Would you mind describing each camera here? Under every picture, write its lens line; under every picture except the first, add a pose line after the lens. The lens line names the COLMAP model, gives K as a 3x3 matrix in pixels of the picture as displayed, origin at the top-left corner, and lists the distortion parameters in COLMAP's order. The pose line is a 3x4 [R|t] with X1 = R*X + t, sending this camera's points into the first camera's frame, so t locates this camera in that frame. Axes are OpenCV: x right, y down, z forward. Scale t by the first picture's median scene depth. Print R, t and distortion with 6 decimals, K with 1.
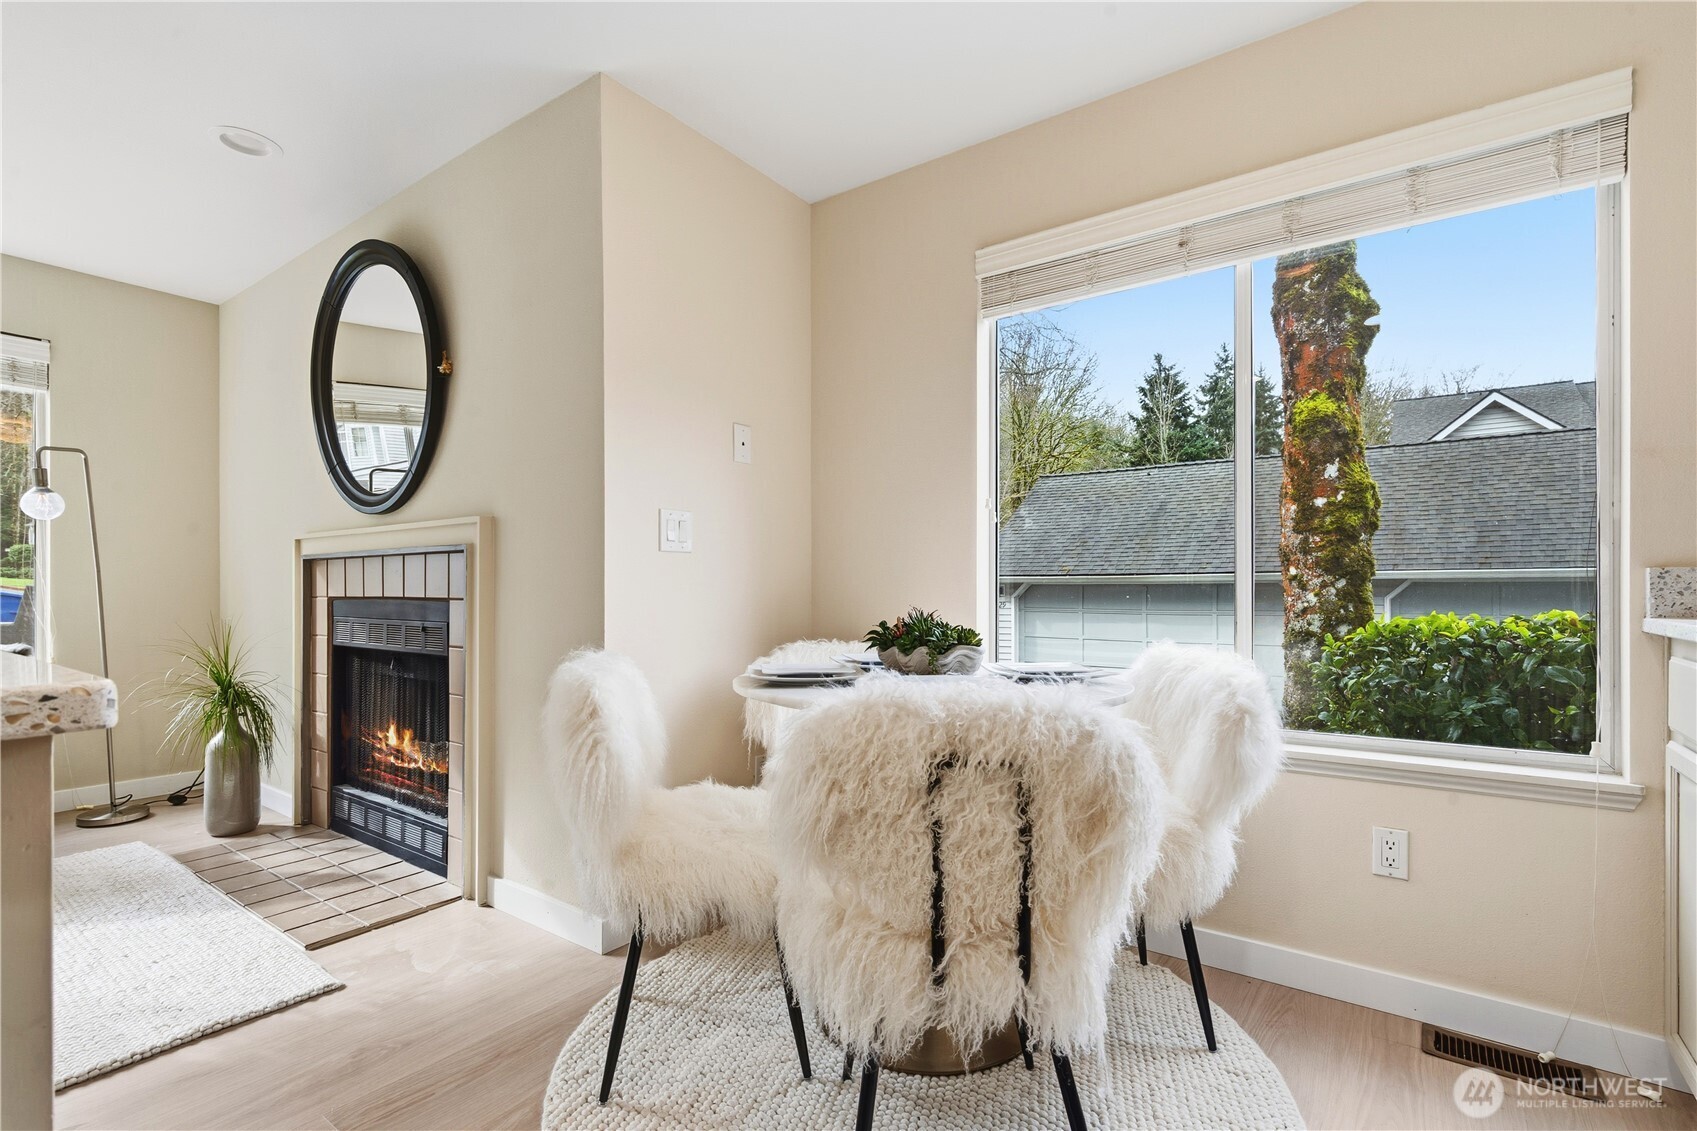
lens RADIAL K [[783.2, 0, 846.6], [0, 783.2, 580.5], [0, 0, 1]] dist [-0.006010, 0.002936]
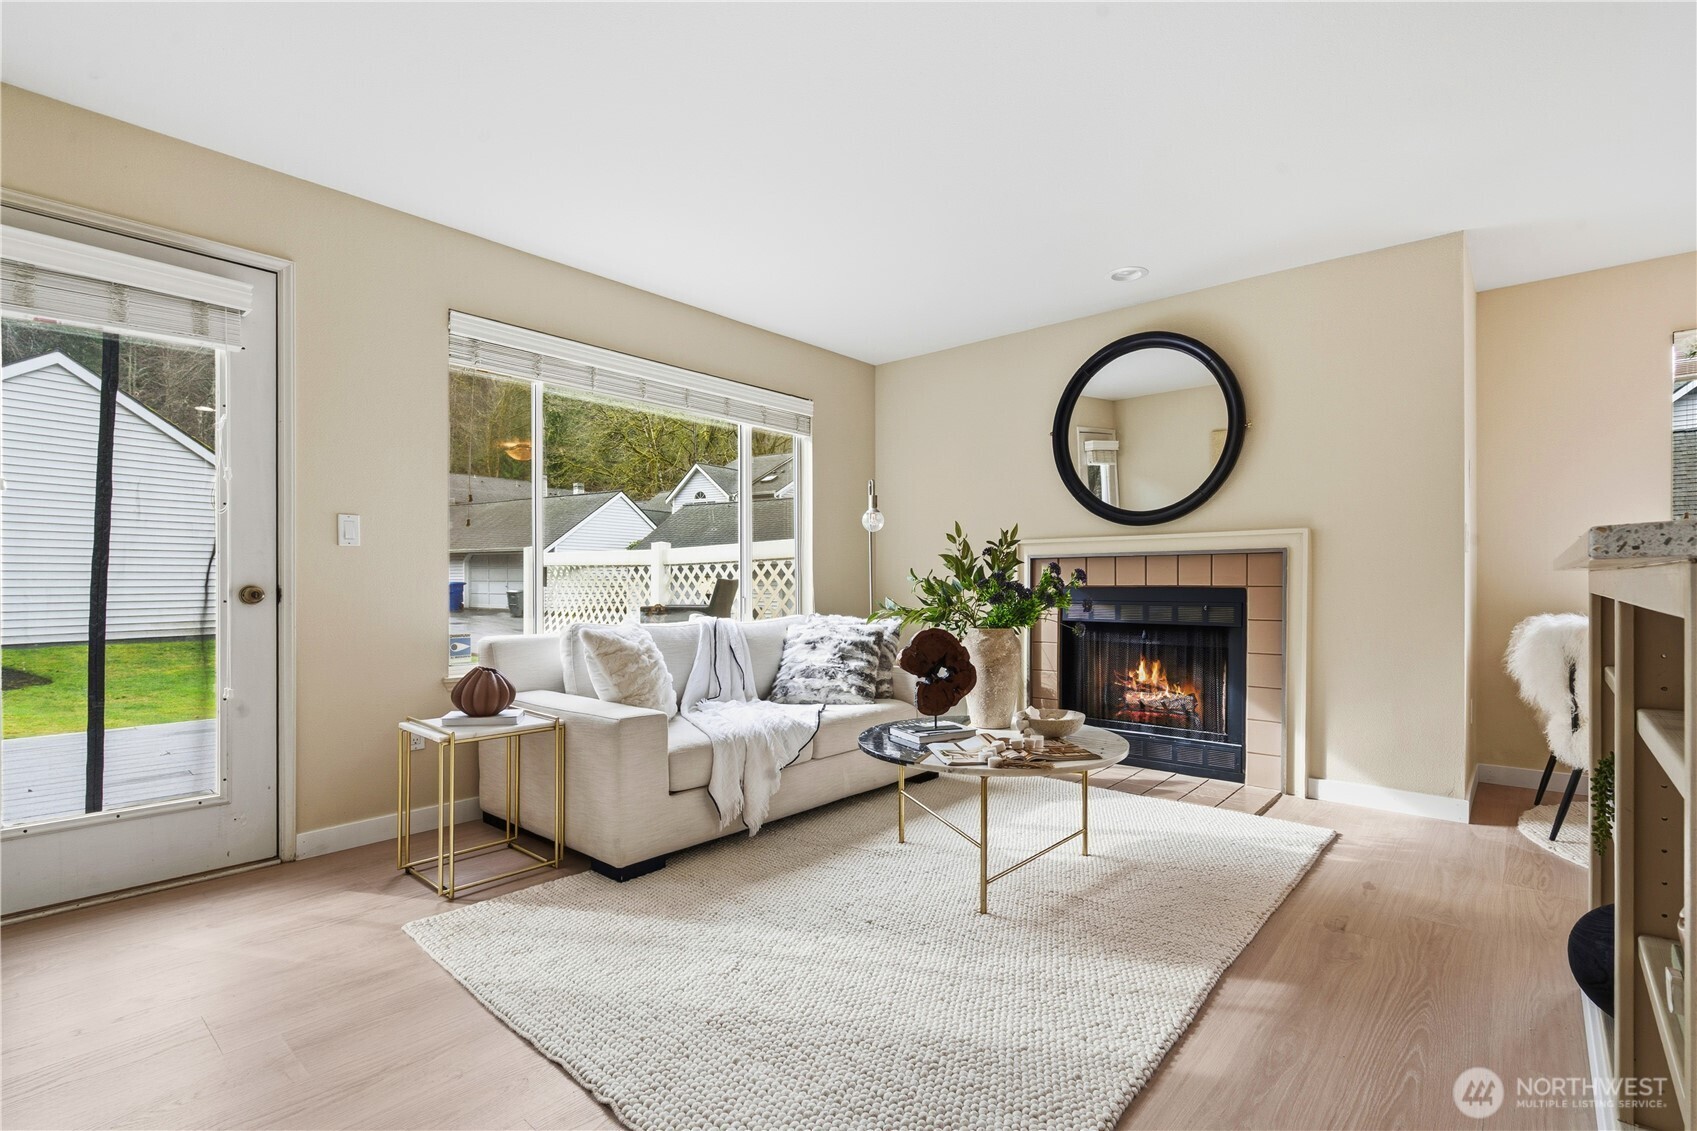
lens RADIAL K [[783.2, 0, 809.7], [0, 783.2, 582.2], [0, 0, 1]] dist [-0.006010, 0.002936]
pose [[0.993042, -0.000916, -0.117759, -0.992628], [0.002258, 0.999934, 0.011260, -0.001264], [0.117741, -0.011448, 0.992978, -0.433871]]
